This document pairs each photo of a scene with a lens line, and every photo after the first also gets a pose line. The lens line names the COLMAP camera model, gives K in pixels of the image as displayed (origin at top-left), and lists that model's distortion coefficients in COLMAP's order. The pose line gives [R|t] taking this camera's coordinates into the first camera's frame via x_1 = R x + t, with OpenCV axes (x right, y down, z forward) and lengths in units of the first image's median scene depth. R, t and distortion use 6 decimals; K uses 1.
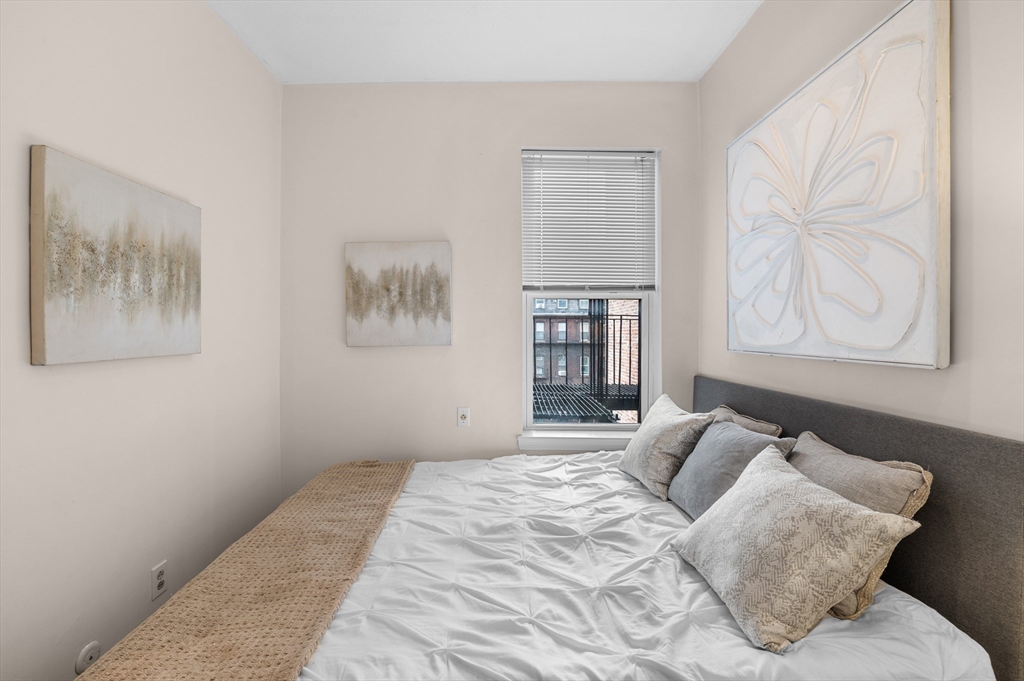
lens RADIAL K [[423.9, 0, 512.0], [0, 423.9, 340.5], [0, 0, 1]] dist [-0.010537, -0.000318]
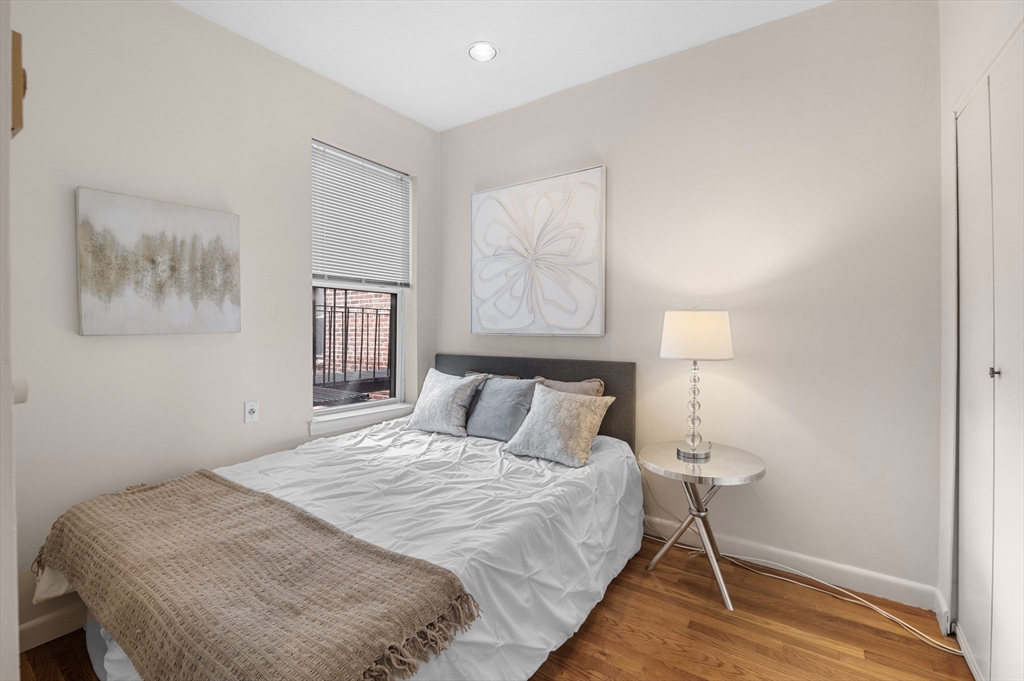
lens RADIAL K [[456.5, 0, 510.1], [0, 456.5, 347.0], [0, 0, 1]] dist [-0.006289, -0.000583]
pose [[0.576729, -0.031778, 0.816318, -0.728895], [0.014193, 0.999482, 0.028881, 0.026591], [-0.816813, -0.005071, 0.576881, -0.018129]]
